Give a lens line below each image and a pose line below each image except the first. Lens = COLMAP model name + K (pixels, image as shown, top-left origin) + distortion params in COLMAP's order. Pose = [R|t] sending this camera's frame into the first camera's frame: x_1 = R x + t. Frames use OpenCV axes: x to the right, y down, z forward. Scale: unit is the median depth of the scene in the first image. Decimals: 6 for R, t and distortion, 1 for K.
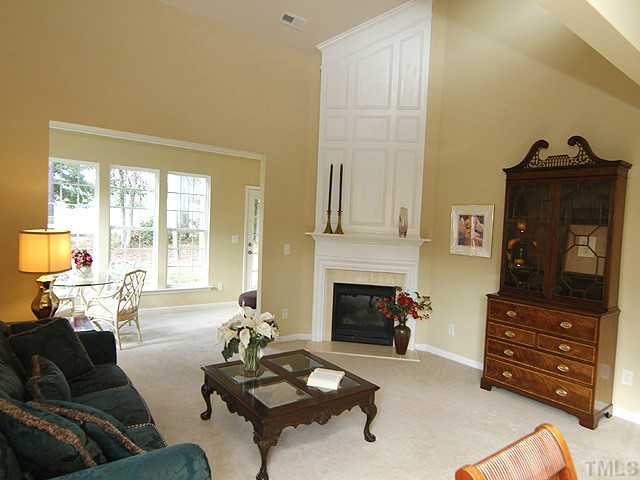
lens RADIAL K [[412.3, 0, 320.0], [0, 412.3, 240.0], [0, 0, 1]] dist [-0.009950, -0.001152]
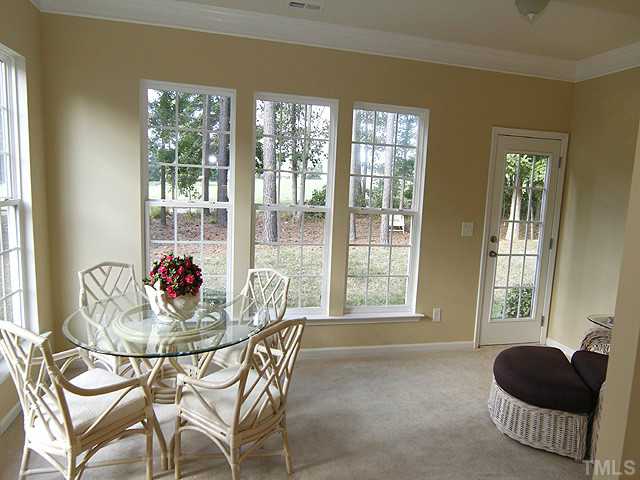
lens RADIAL K [[412.3, 0, 320.0], [0, 412.3, 240.0], [0, 0, 1]] dist [-0.009950, -0.001152]
pose [[0.918813, 0.048215, -0.391737, -0.236209], [-0.020374, 0.996981, 0.074922, -0.032912], [0.394167, -0.060858, 0.917022, 0.595659]]
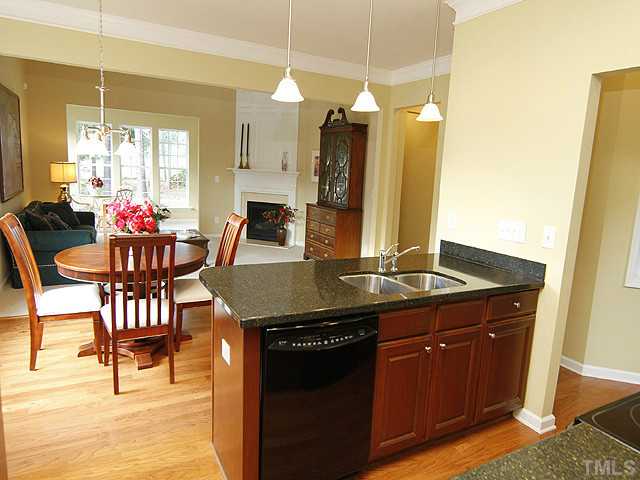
lens RADIAL K [[412.3, 0, 320.0], [0, 412.3, 240.0], [0, 0, 1]] dist [-0.009950, -0.001152]
pose [[0.987116, 0.033217, -0.156523, 0.566207], [-0.014452, 0.992725, 0.119533, 0.060637], [0.159355, -0.115731, 0.980414, -0.512600]]
